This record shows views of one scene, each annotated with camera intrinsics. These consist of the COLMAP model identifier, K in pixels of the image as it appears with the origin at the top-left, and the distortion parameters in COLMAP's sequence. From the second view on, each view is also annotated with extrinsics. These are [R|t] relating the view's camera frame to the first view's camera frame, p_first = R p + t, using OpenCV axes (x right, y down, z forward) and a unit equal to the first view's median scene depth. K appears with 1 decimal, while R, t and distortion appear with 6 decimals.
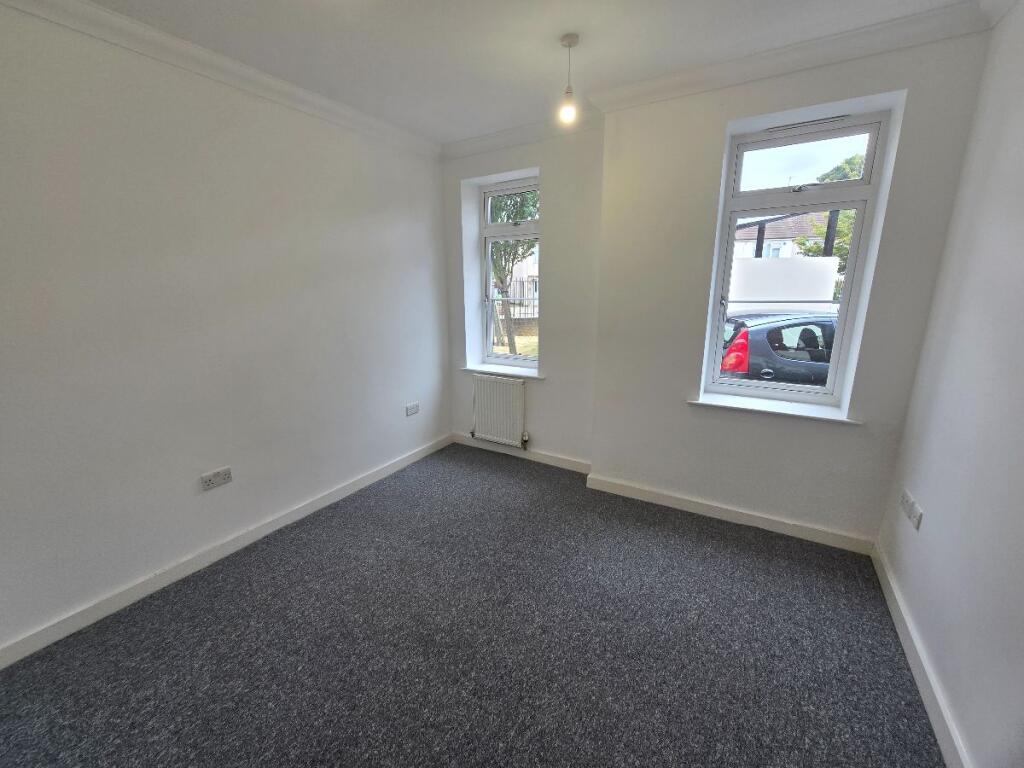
lens RADIAL K [[412.7, 0, 518.7], [0, 412.7, 383.2], [0, 0, 1]] dist [-0.000567, -0.000078]
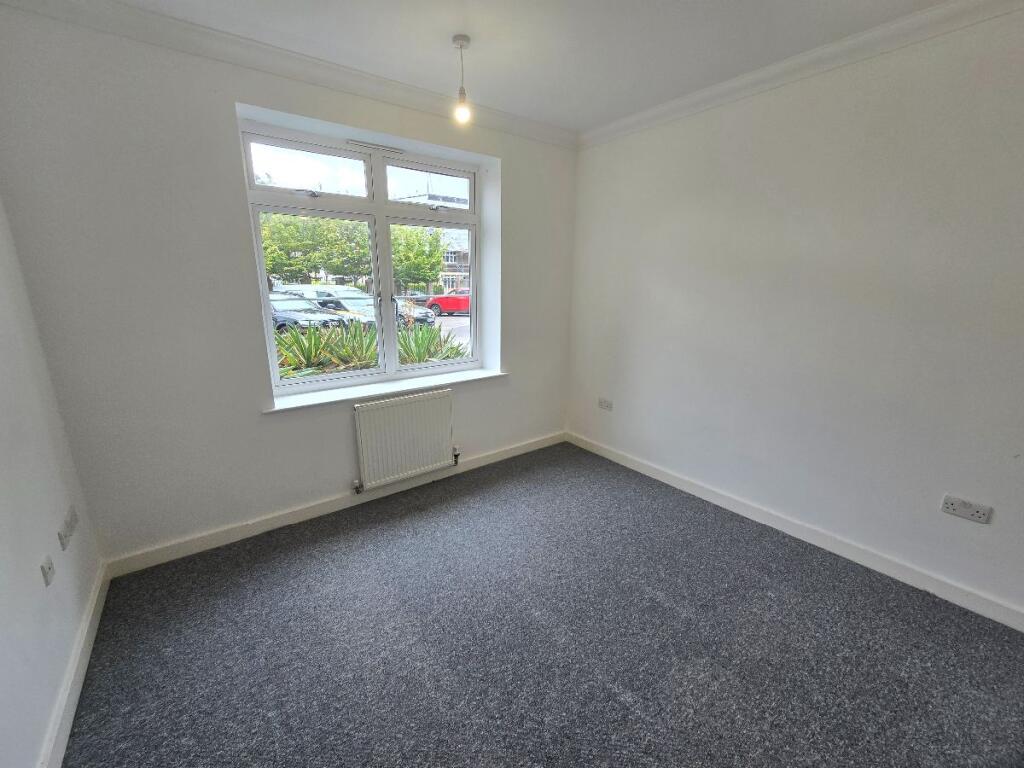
lens RADIAL K [[412.7, 0, 518.7], [0, 412.7, 383.2], [0, 0, 1]] dist [-0.000567, -0.000078]
pose [[0.356250, -0.232118, 0.905101, -0.681885], [0.223314, 0.961733, 0.158745, -0.121272], [-0.907313, 0.145569, 0.394453, 0.450014]]
